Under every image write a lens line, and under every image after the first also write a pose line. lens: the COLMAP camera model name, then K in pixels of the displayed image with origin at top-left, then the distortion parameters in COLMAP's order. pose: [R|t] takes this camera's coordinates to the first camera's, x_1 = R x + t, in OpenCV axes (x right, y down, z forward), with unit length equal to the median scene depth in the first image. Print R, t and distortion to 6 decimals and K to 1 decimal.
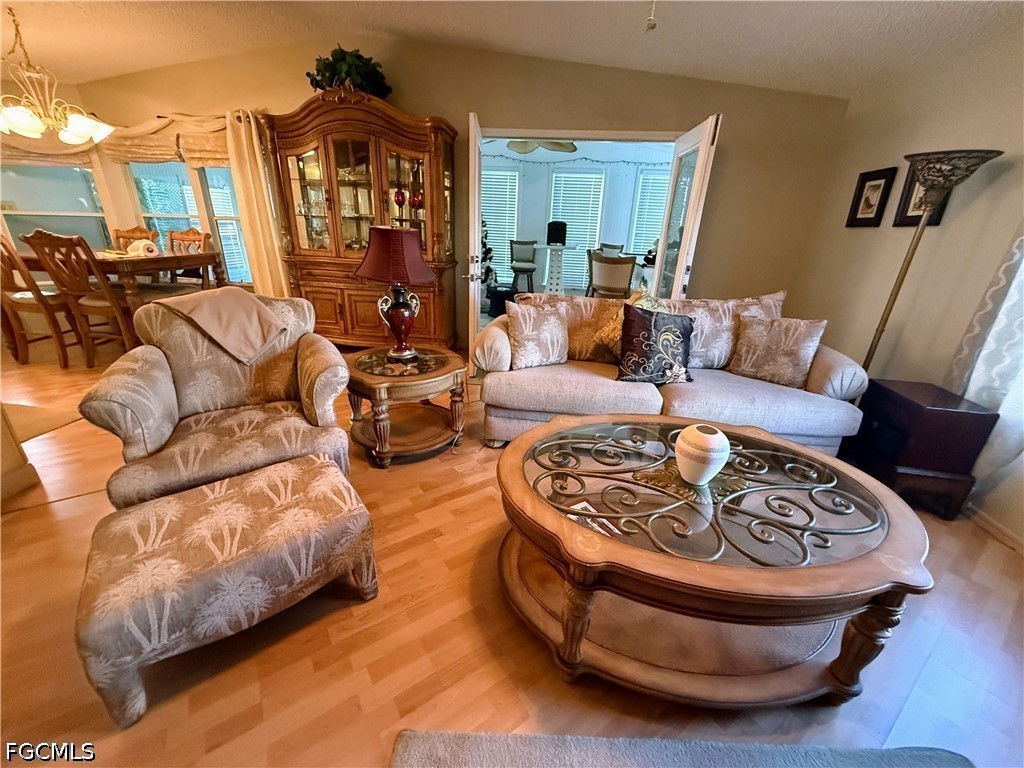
lens RADIAL K [[407.8, 0, 507.6], [0, 407.8, 382.6], [0, 0, 1]] dist [-0.000062, 0.000306]
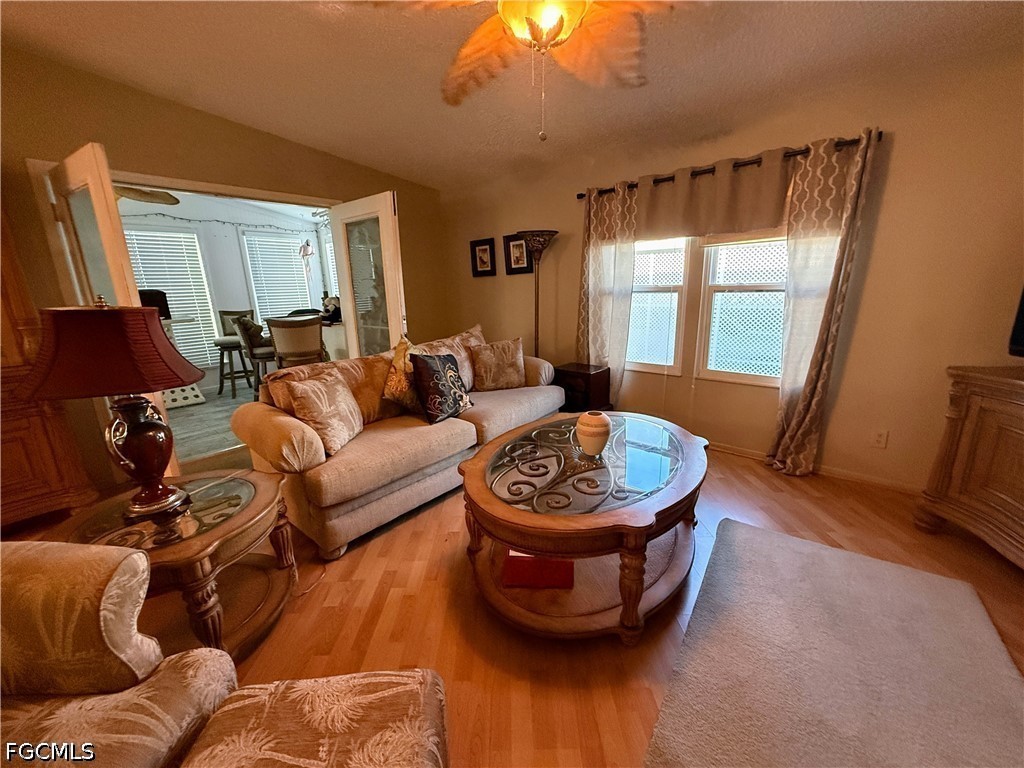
lens RADIAL K [[407.8, 0, 507.6], [0, 407.8, 382.6], [0, 0, 1]] dist [-0.000062, 0.000306]
pose [[0.555035, -0.250254, 0.793290, -0.400267], [0.352653, 0.934519, 0.048068, -0.082353], [-0.753374, 0.253077, 0.606944, 0.182184]]
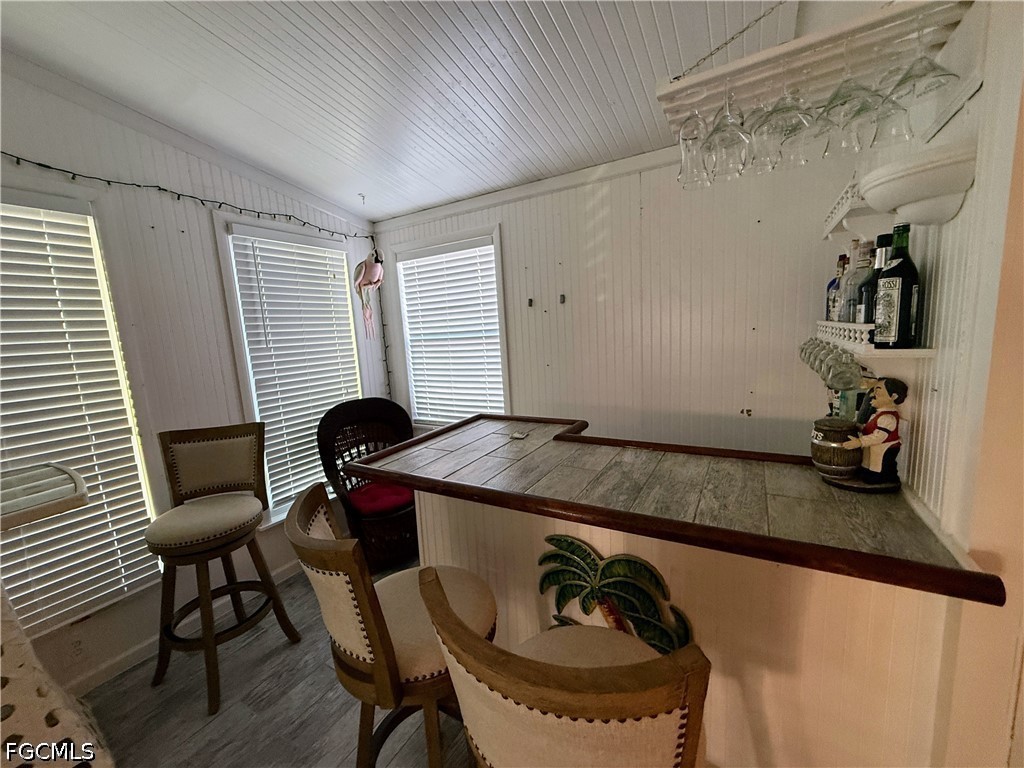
lens RADIAL K [[407.8, 0, 507.6], [0, 407.8, 382.6], [0, 0, 1]] dist [-0.000062, 0.000306]
pose [[0.399835, -0.190351, 0.896604, 0.186714], [0.410639, 0.911738, 0.010442, -0.734681], [-0.819455, 0.364006, 0.442710, 1.728530]]
